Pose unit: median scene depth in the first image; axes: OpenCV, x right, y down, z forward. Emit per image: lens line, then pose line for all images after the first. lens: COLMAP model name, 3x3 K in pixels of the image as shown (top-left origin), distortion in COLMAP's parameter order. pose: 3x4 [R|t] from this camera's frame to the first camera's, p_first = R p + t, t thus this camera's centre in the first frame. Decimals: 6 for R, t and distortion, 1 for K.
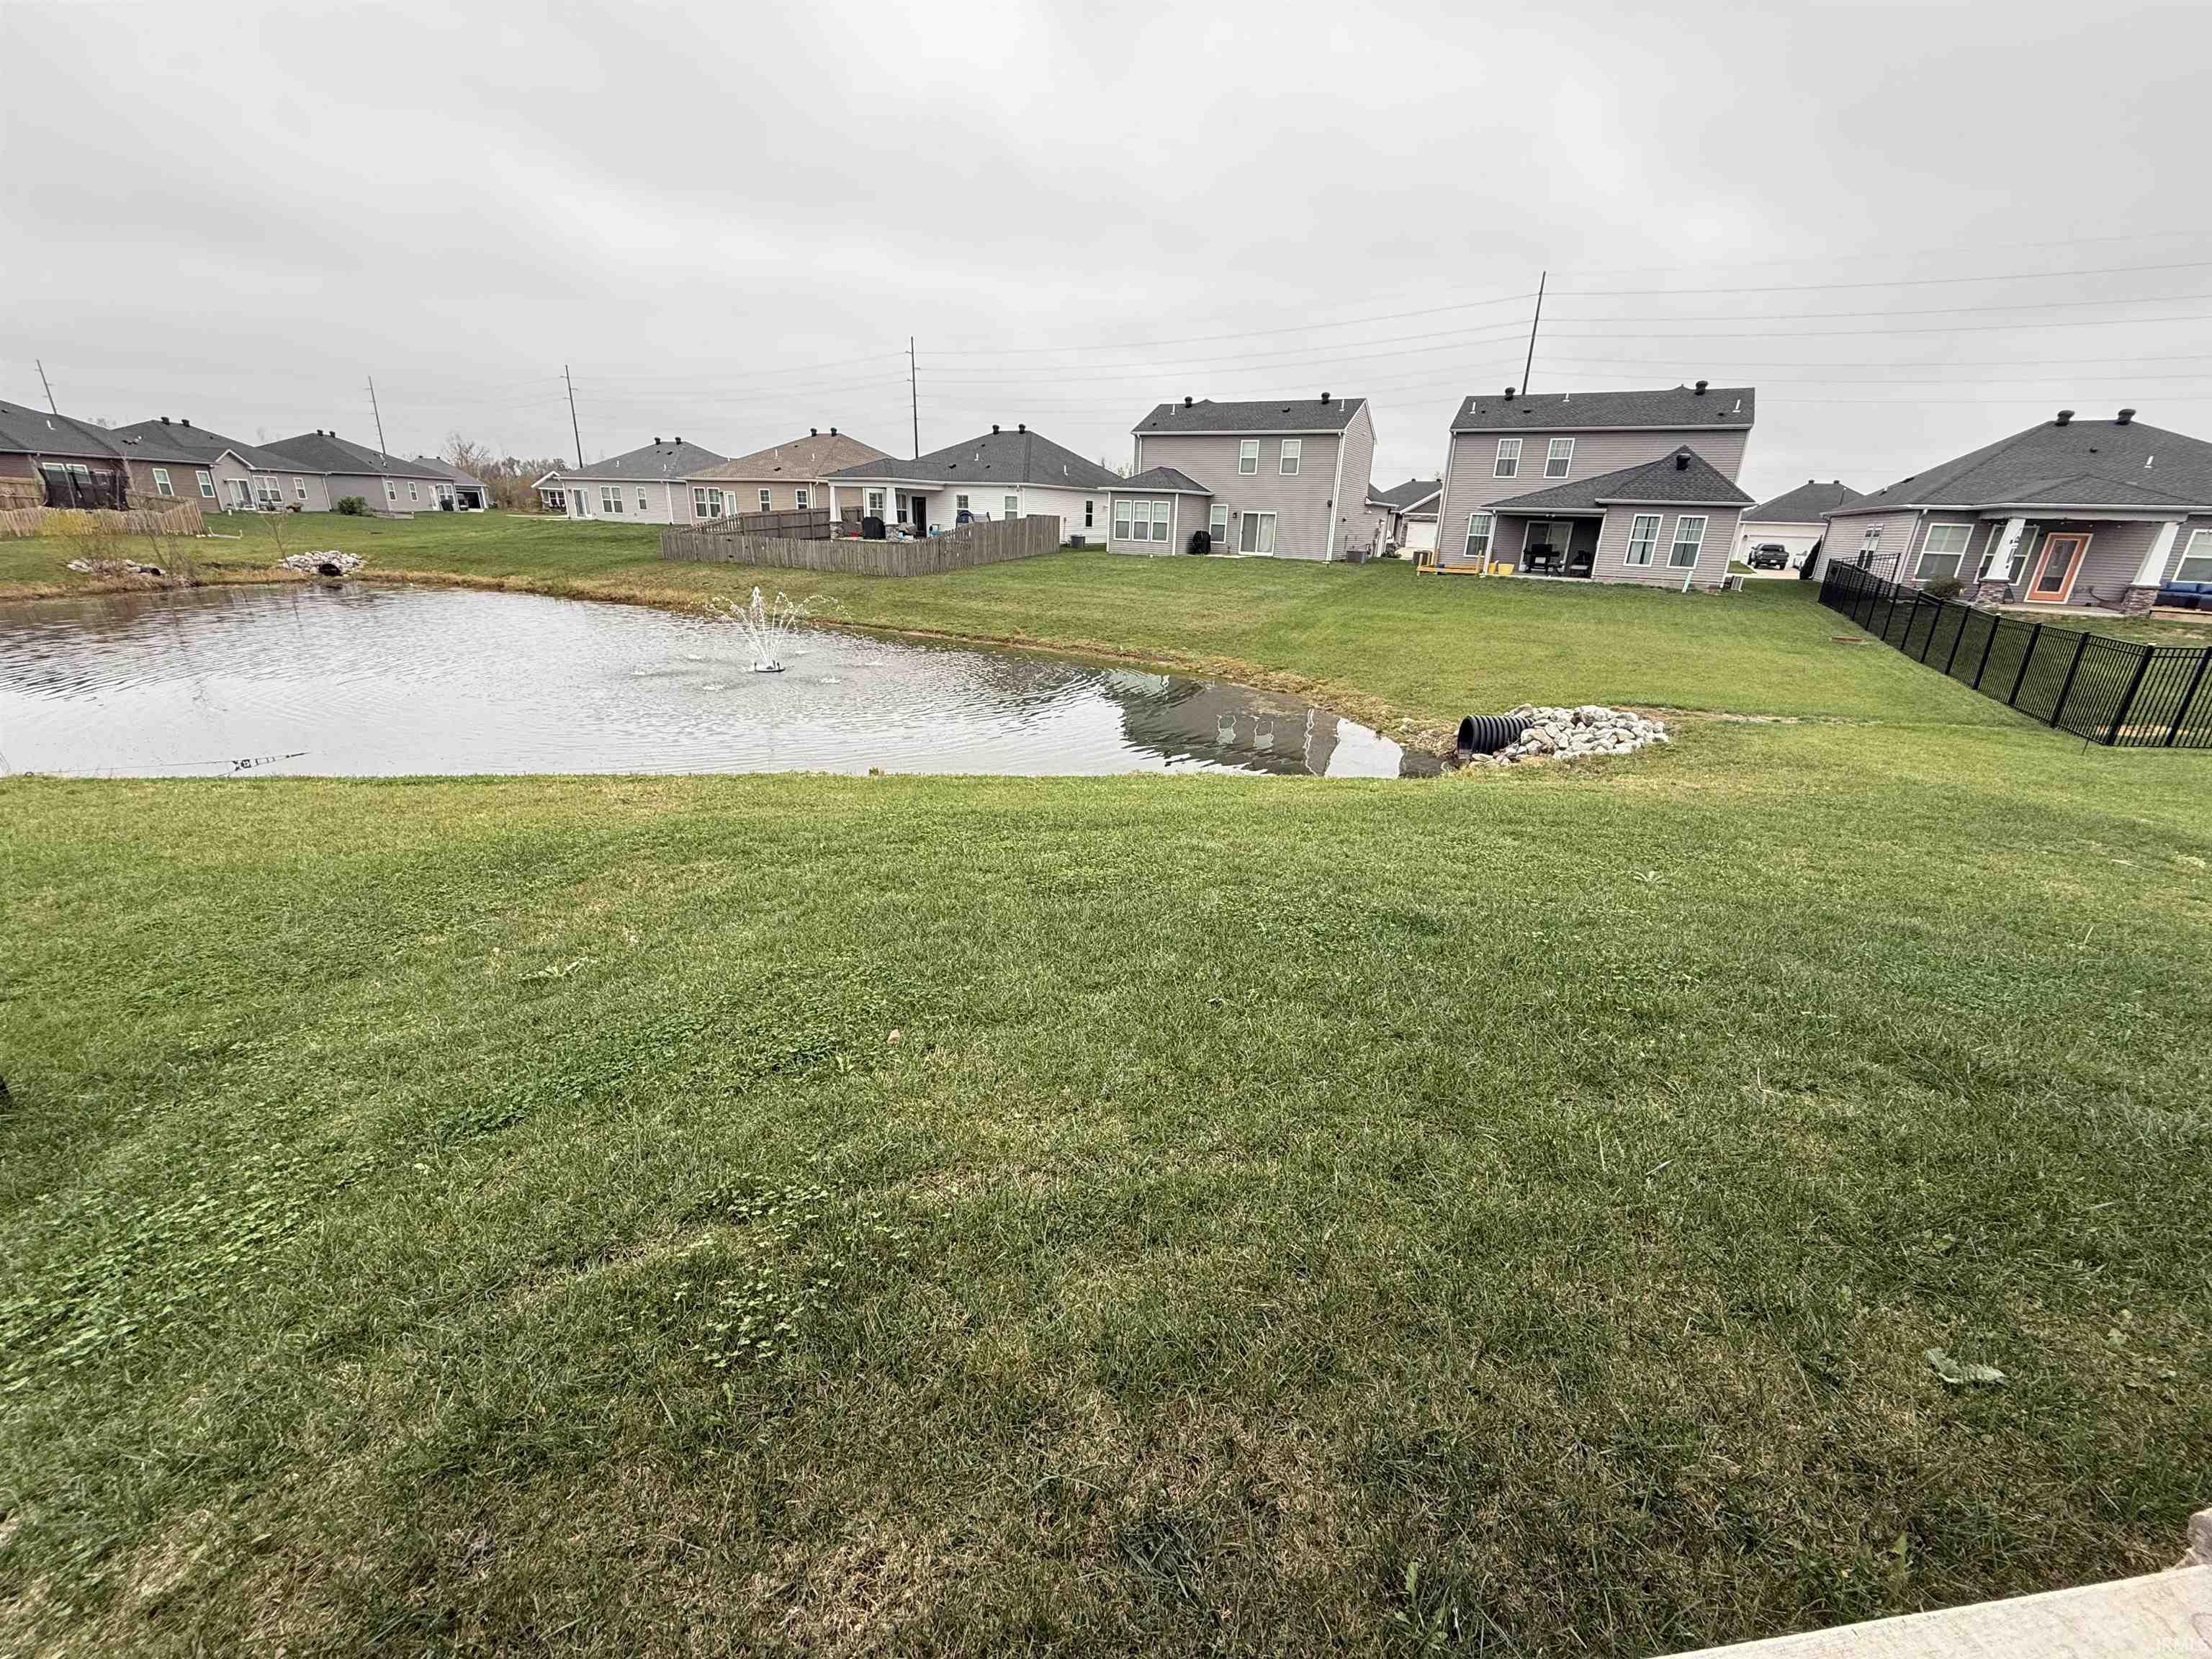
lens RADIAL K [[888.6, 0, 1101.9], [0, 888.6, 831.8], [0, 0, 1]] dist [0.002081, -0.000073]
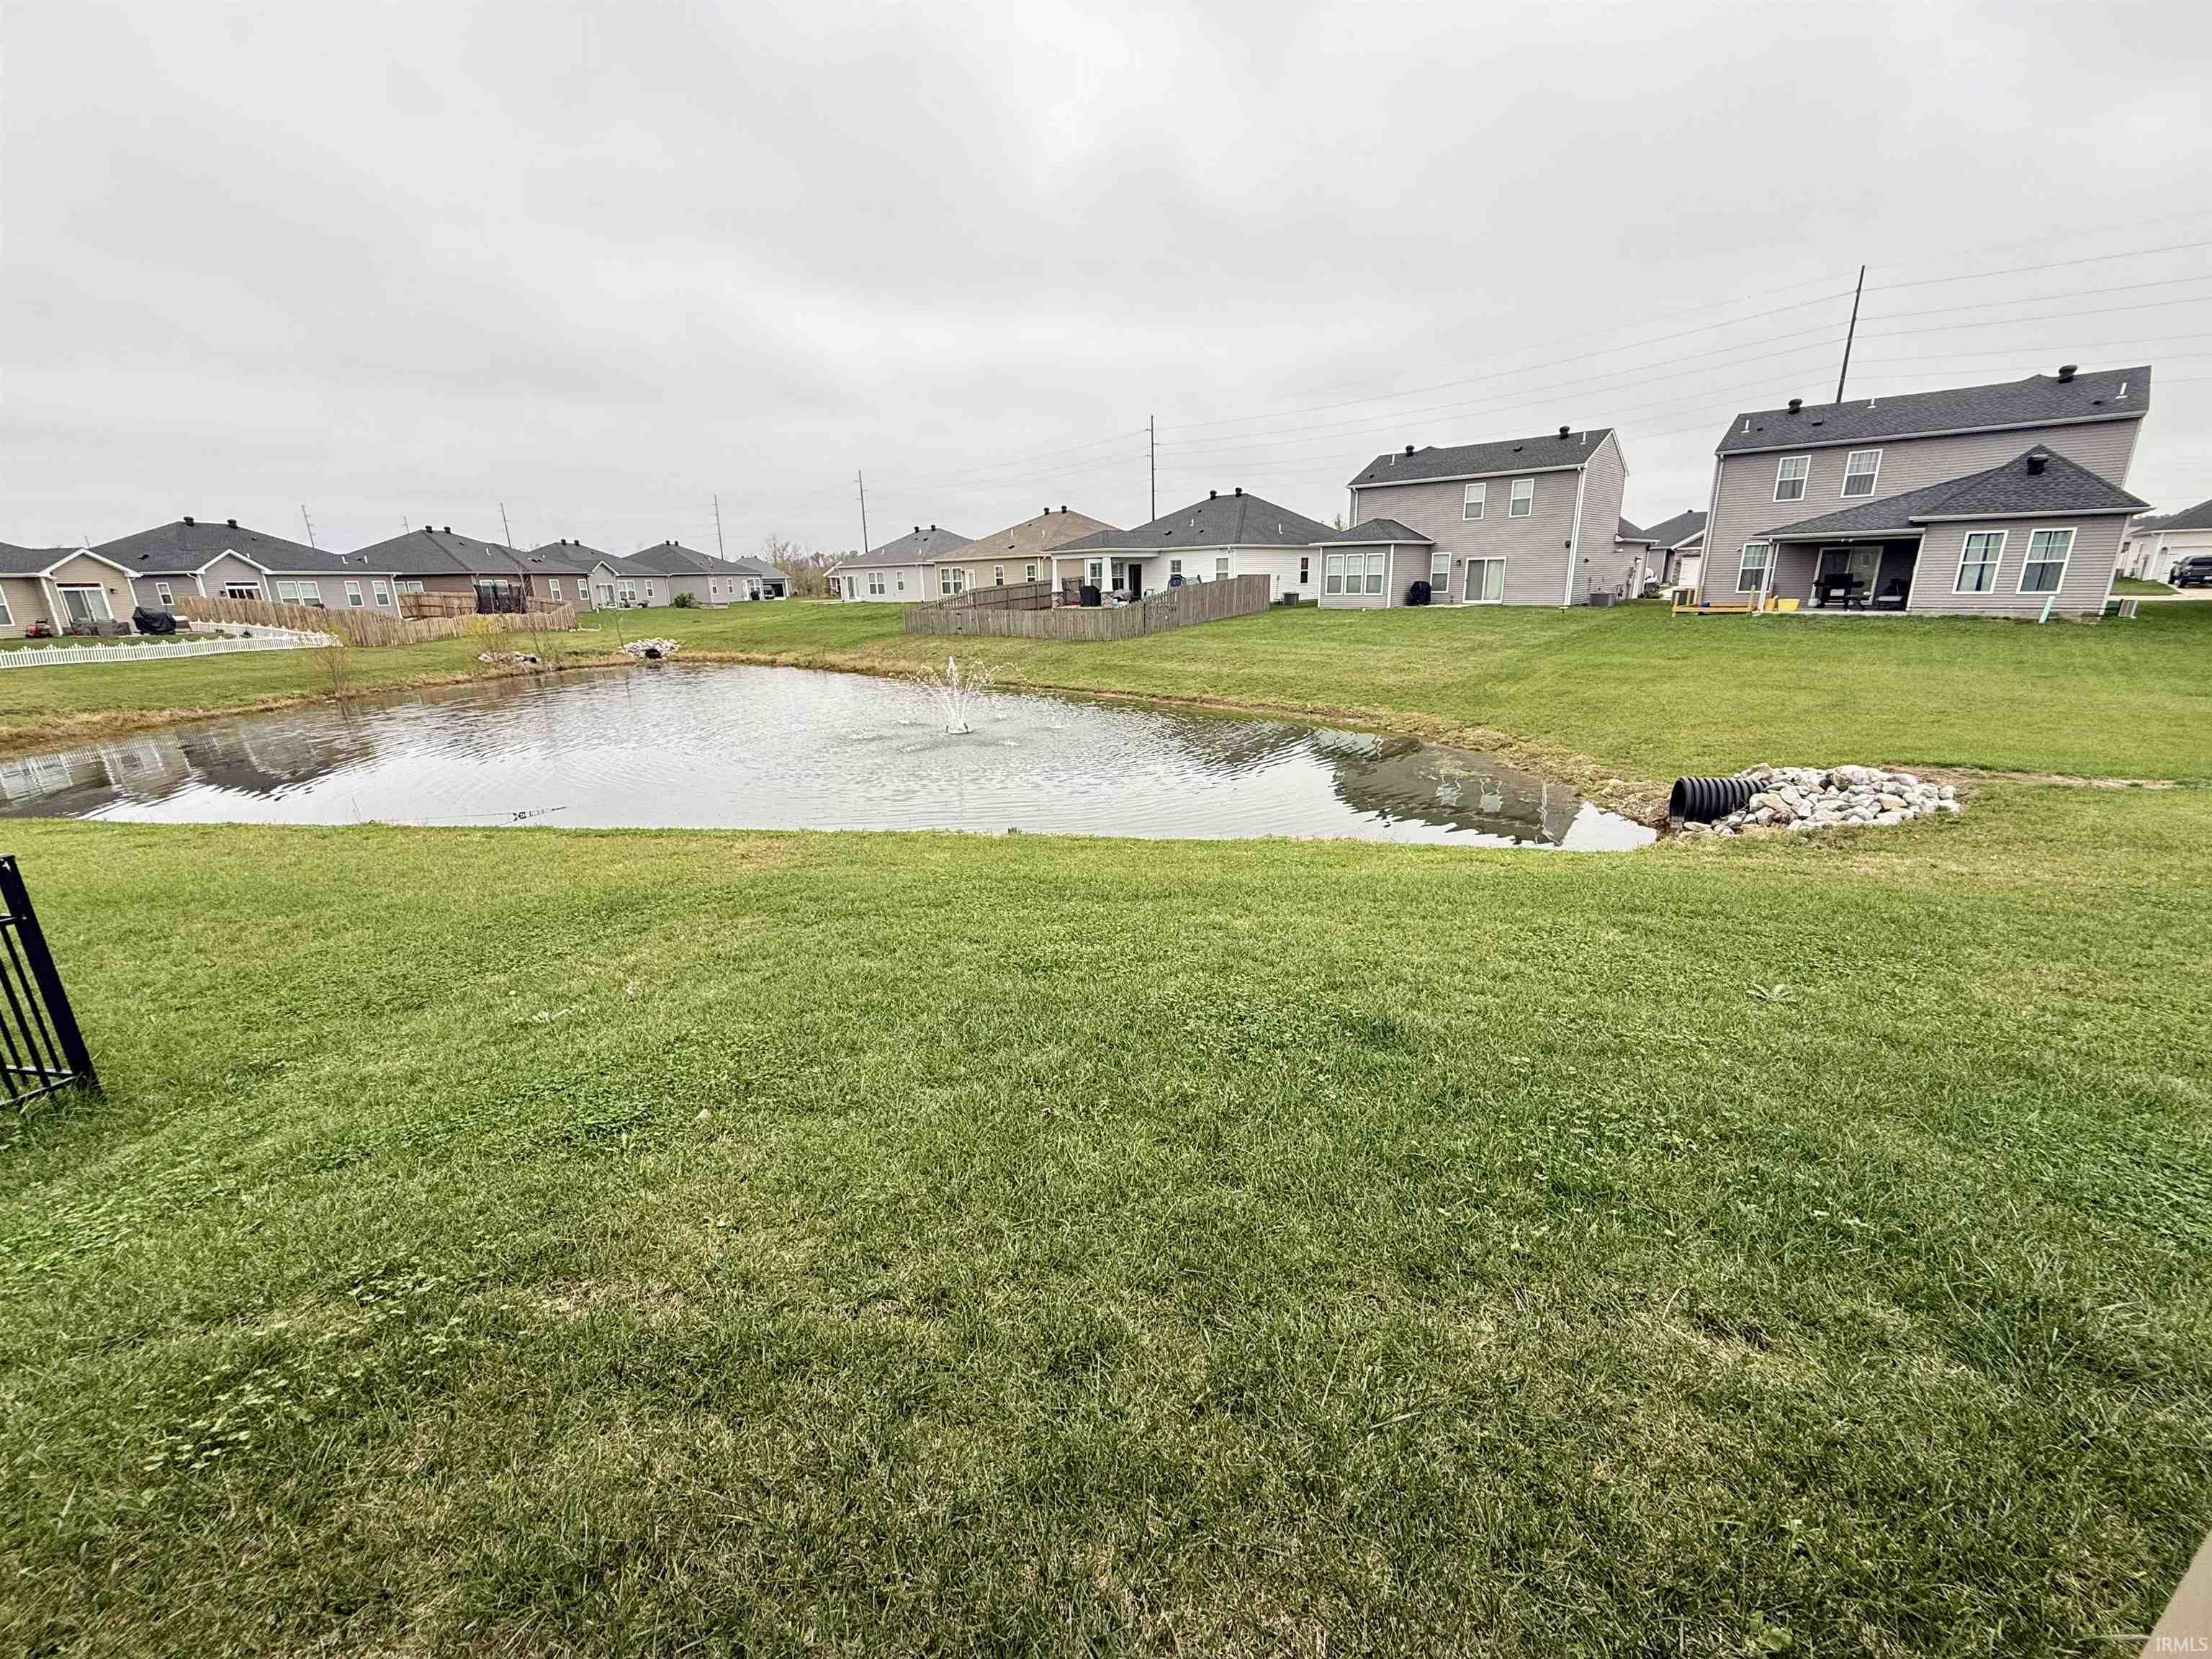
lens RADIAL K [[888.6, 0, 1096.9], [0, 888.6, 829.9], [0, 0, 1]] dist [0.002081, -0.000073]
pose [[0.964569, 0.017637, -0.263239, 0.039600], [-0.034884, 0.997529, -0.060986, -0.003562], [0.261513, 0.068008, 0.962801, 0.013994]]
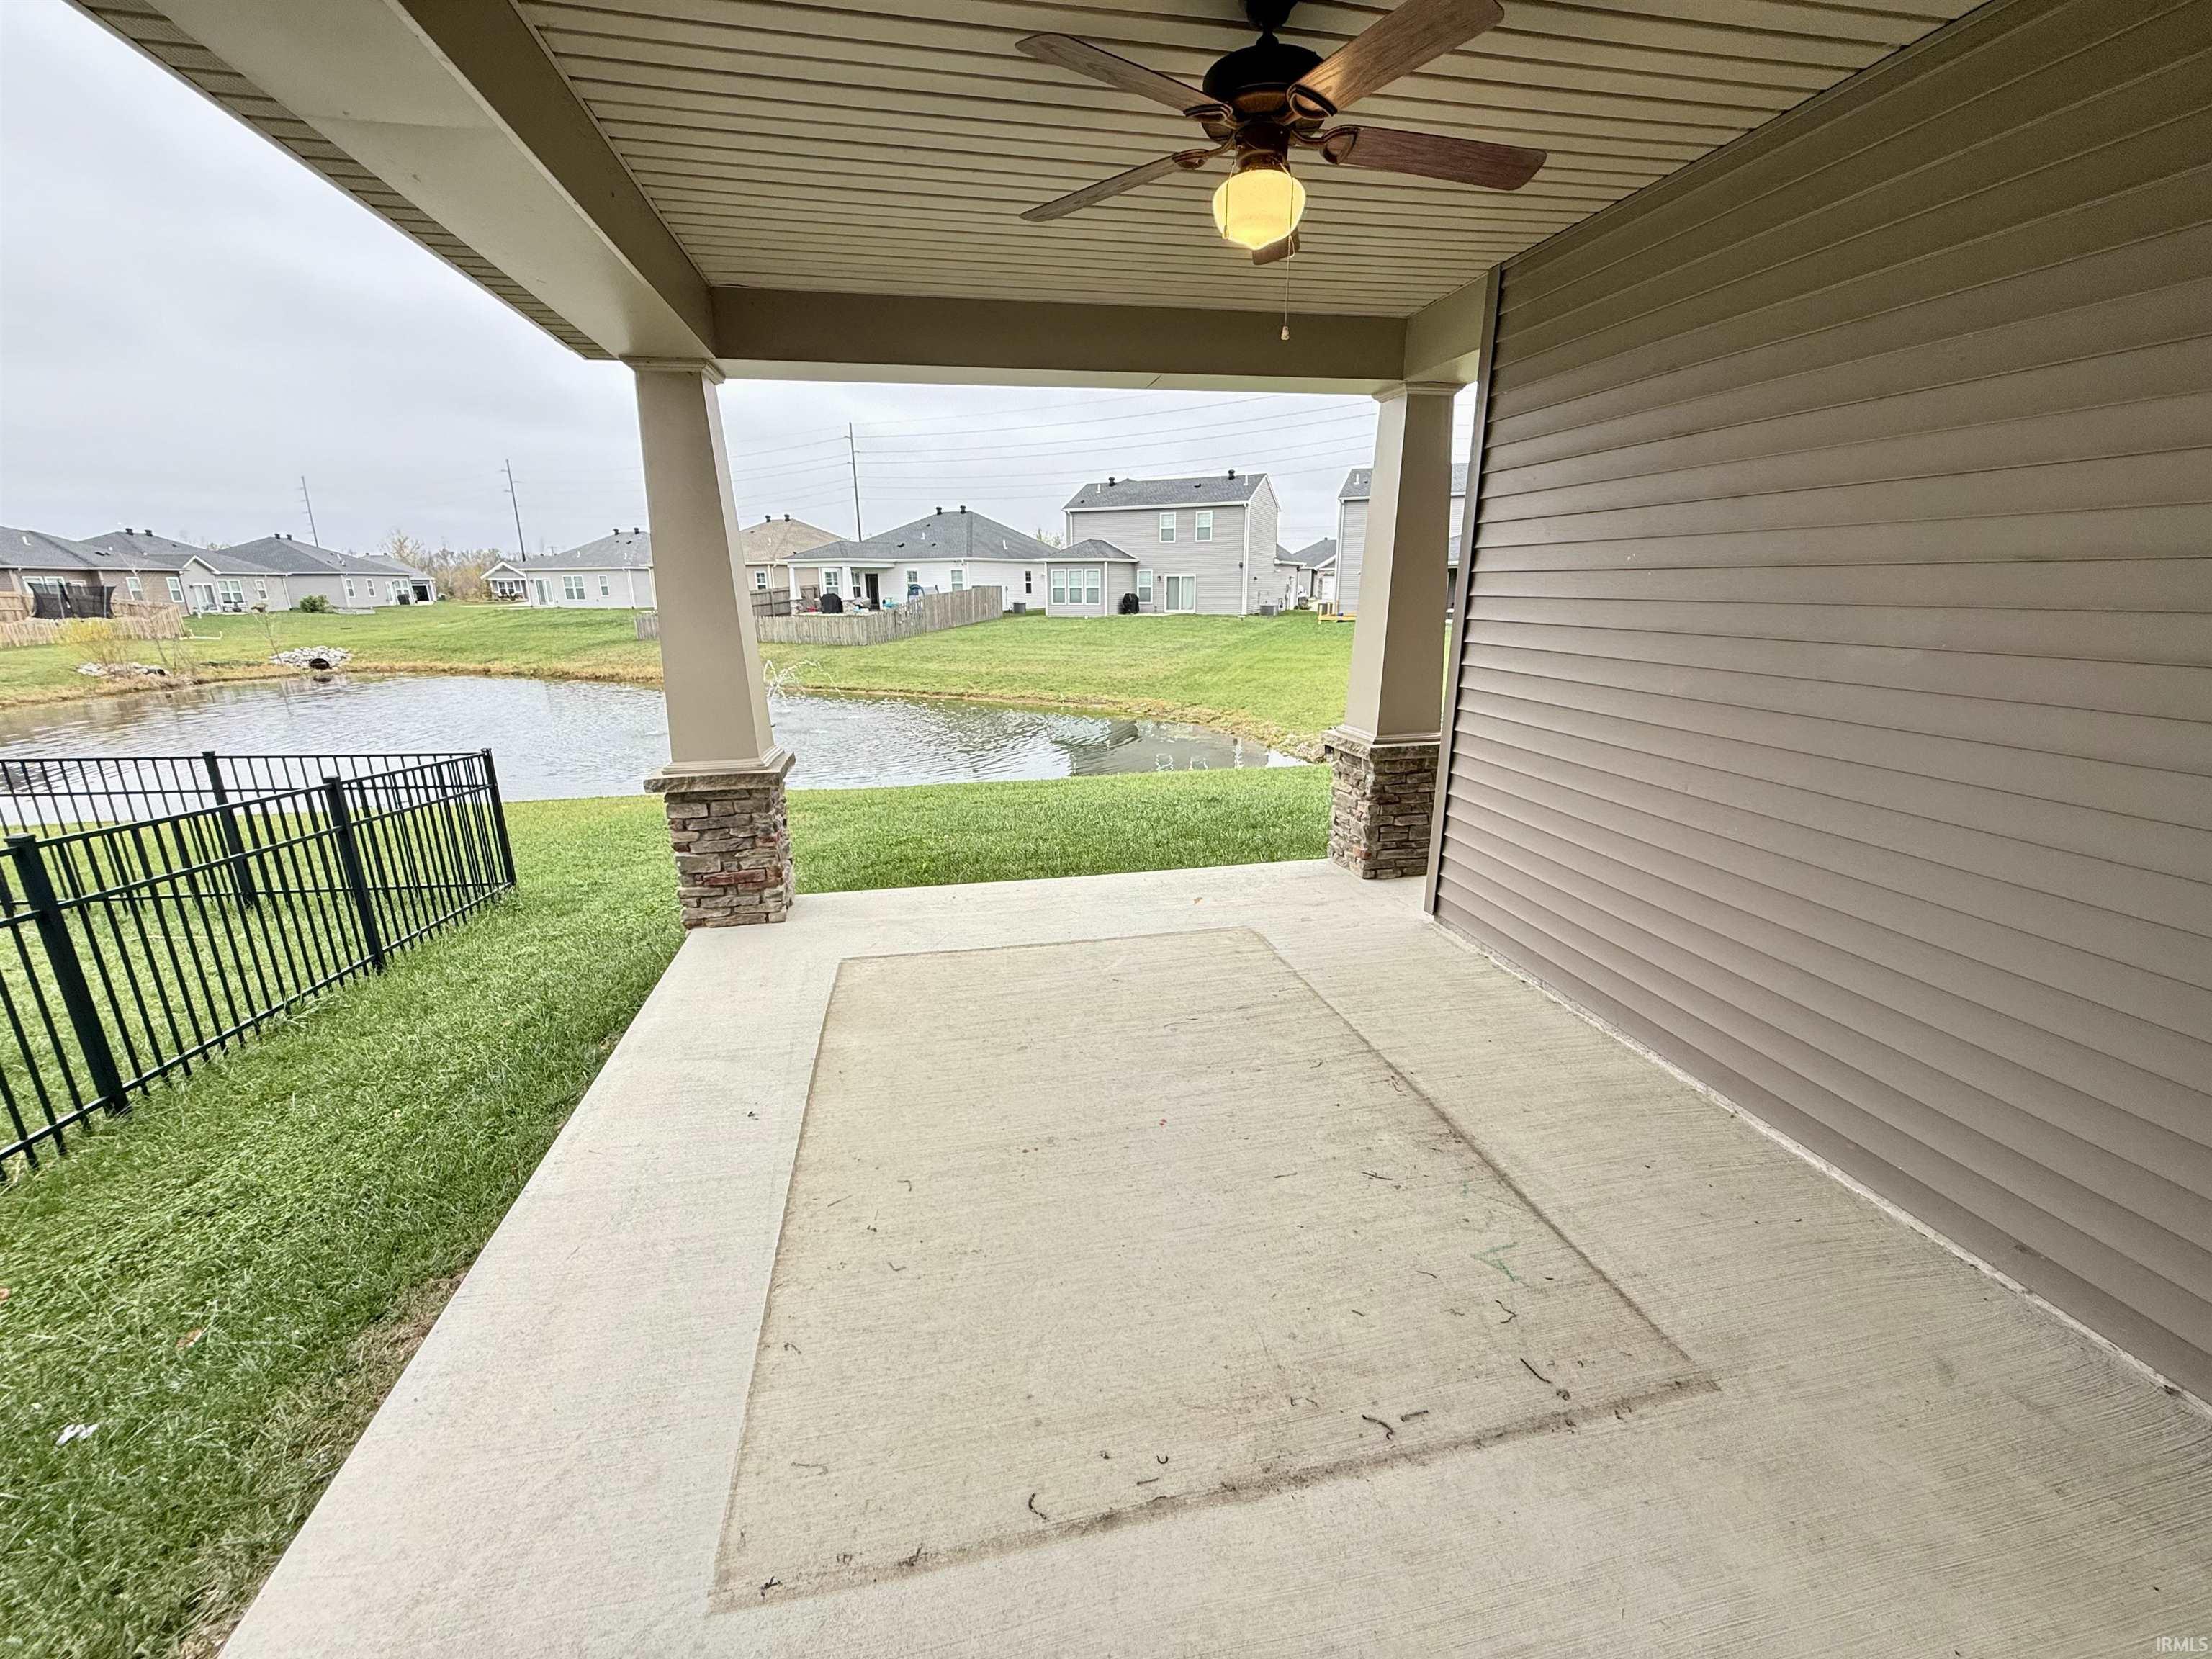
lens RADIAL K [[888.6, 0, 1099.0], [0, 888.6, 831.3], [0, 0, 1]] dist [0.002081, -0.000073]
pose [[0.997268, -0.055529, 0.048718, 0.002873], [0.058632, 0.996176, -0.064768, 0.034323], [-0.044935, 0.067448, 0.996710, -0.106664]]
